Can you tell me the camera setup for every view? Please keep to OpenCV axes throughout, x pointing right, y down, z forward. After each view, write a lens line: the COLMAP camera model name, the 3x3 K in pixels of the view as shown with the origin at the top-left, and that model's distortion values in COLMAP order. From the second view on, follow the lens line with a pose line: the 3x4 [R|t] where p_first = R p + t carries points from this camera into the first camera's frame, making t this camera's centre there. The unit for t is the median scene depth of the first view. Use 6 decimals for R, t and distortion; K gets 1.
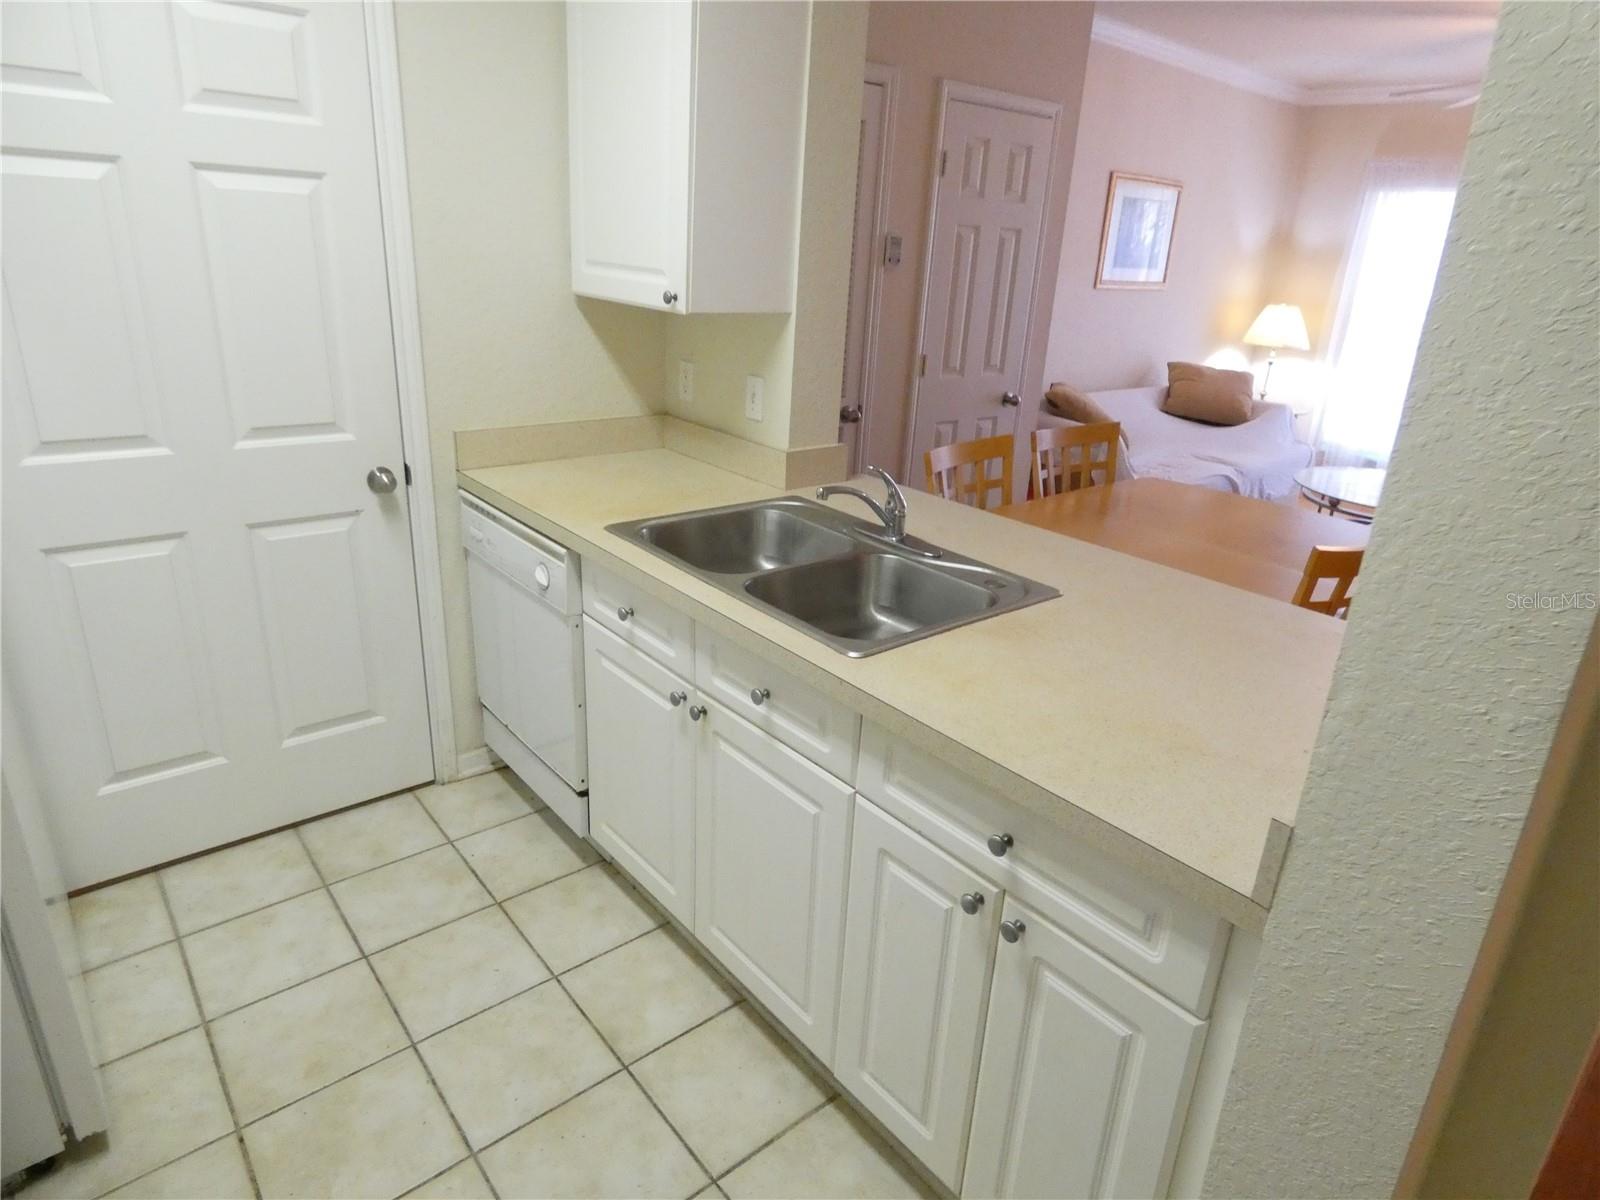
lens RADIAL K [[947.5, 0, 794.9], [0, 947.5, 599.5], [0, 0, 1]] dist [-0.031072, 0.000212]
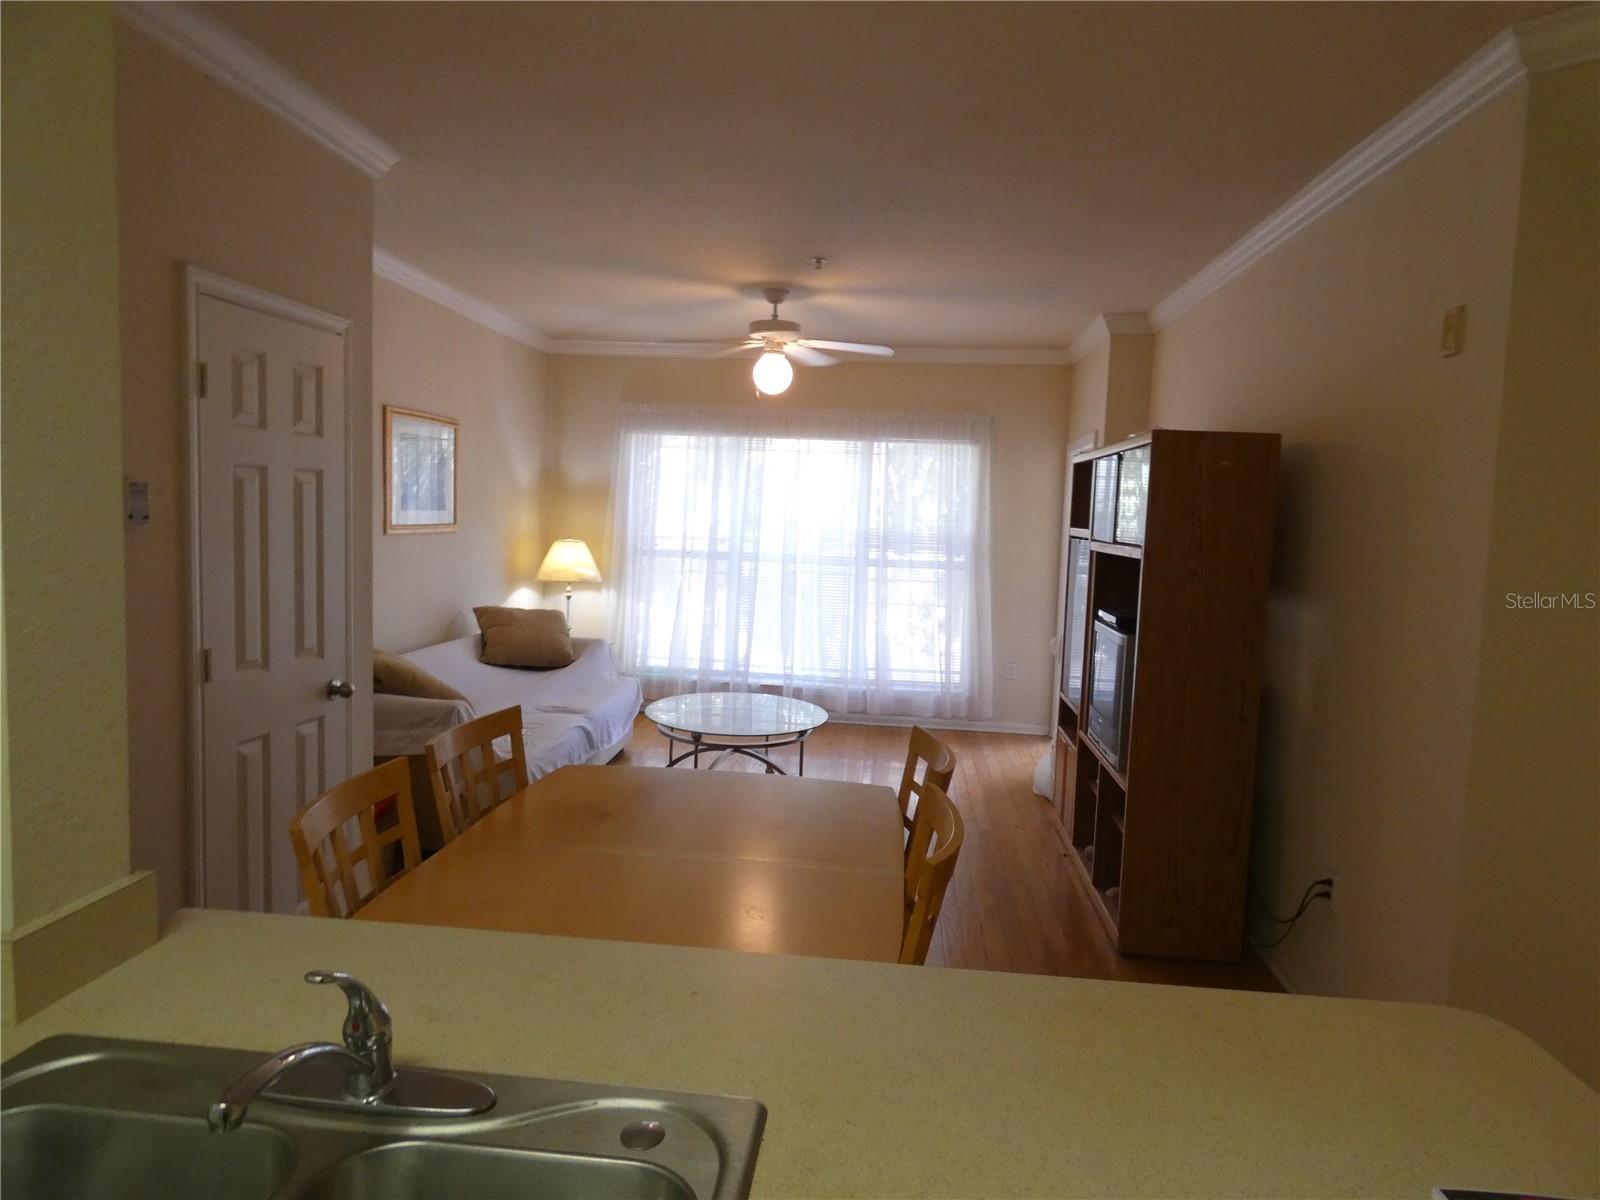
lens RADIAL K [[959.4, 0, 800.0], [0, 959.4, 600.0], [0, 0, 1]] dist [-0.000409, 0.000467]
pose [[0.714155, -0.088286, 0.694397, -0.019676], [0.248747, 0.959274, -0.133862, -0.067667], [-0.654299, 0.268327, 0.707031, 0.166403]]
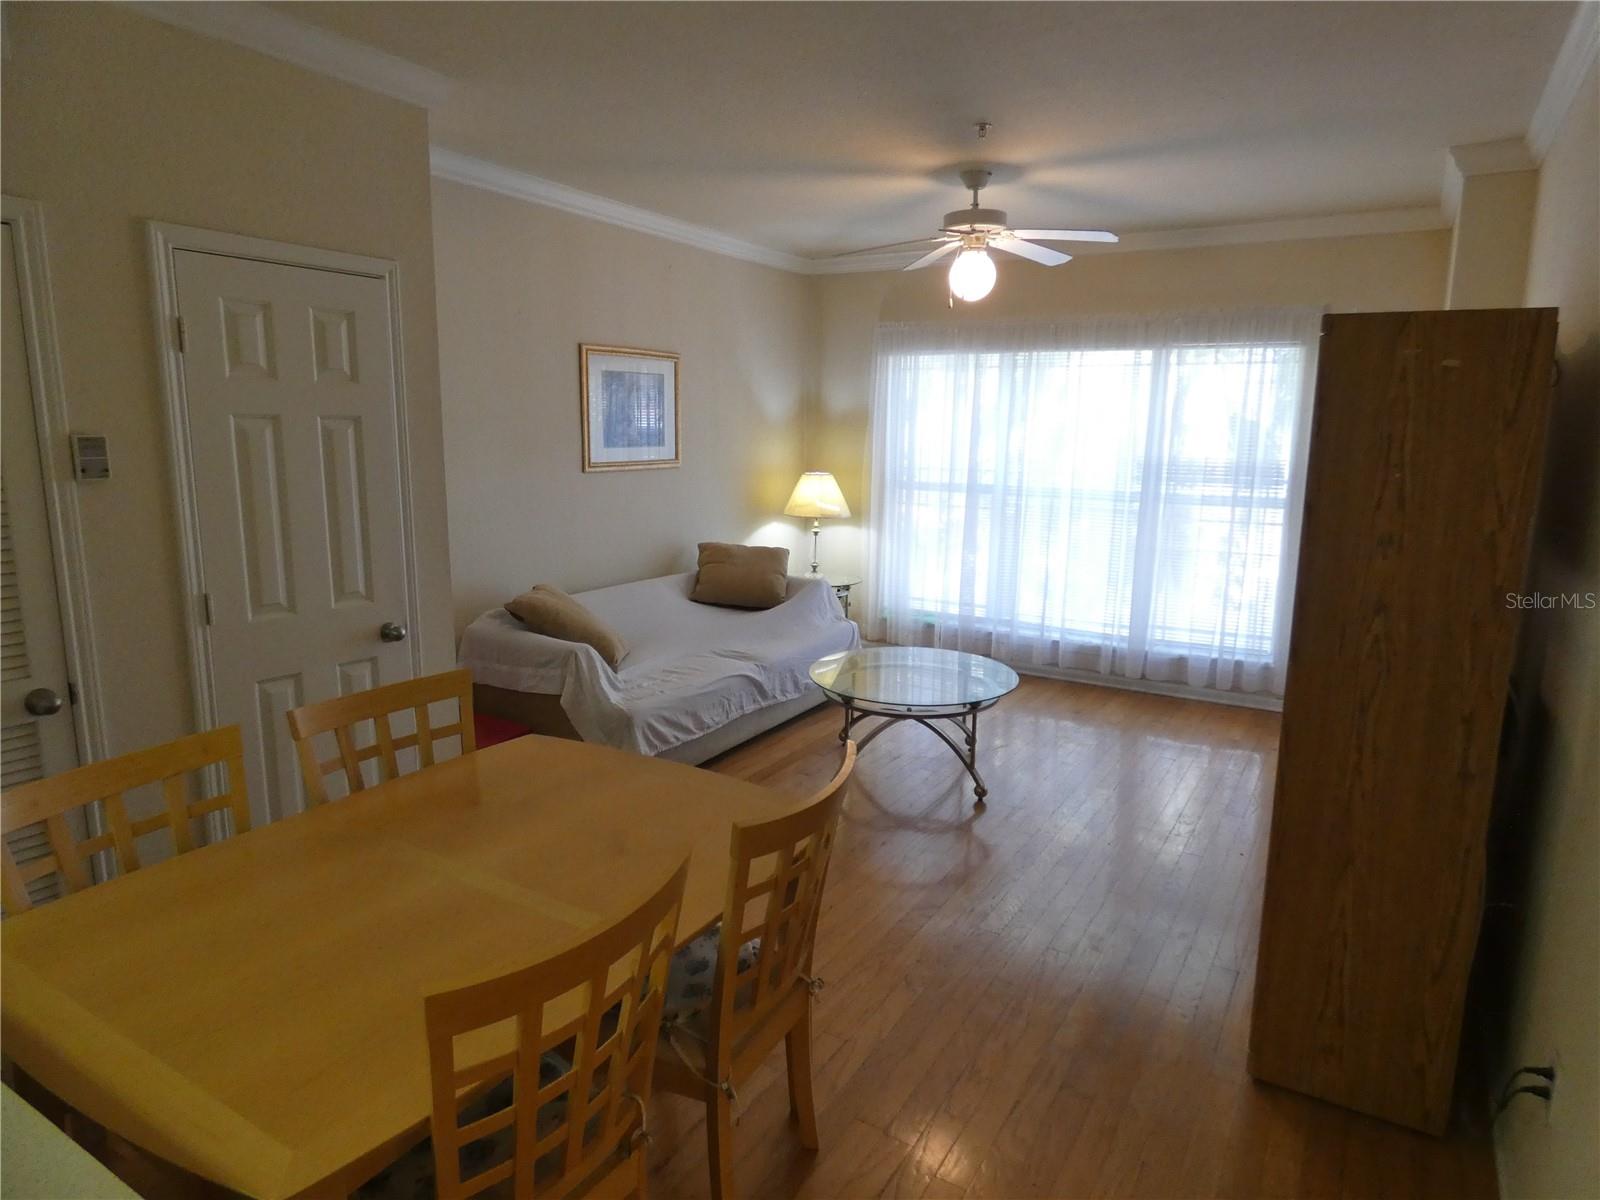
lens RADIAL K [[959.4, 0, 800.0], [0, 959.4, 600.0], [0, 0, 1]] dist [-0.000409, 0.000467]
pose [[0.945242, -0.096842, 0.311671, 0.226006], [0.148502, 0.978001, -0.146496, -0.058498], [-0.290628, 0.184758, 0.938829, 0.139819]]
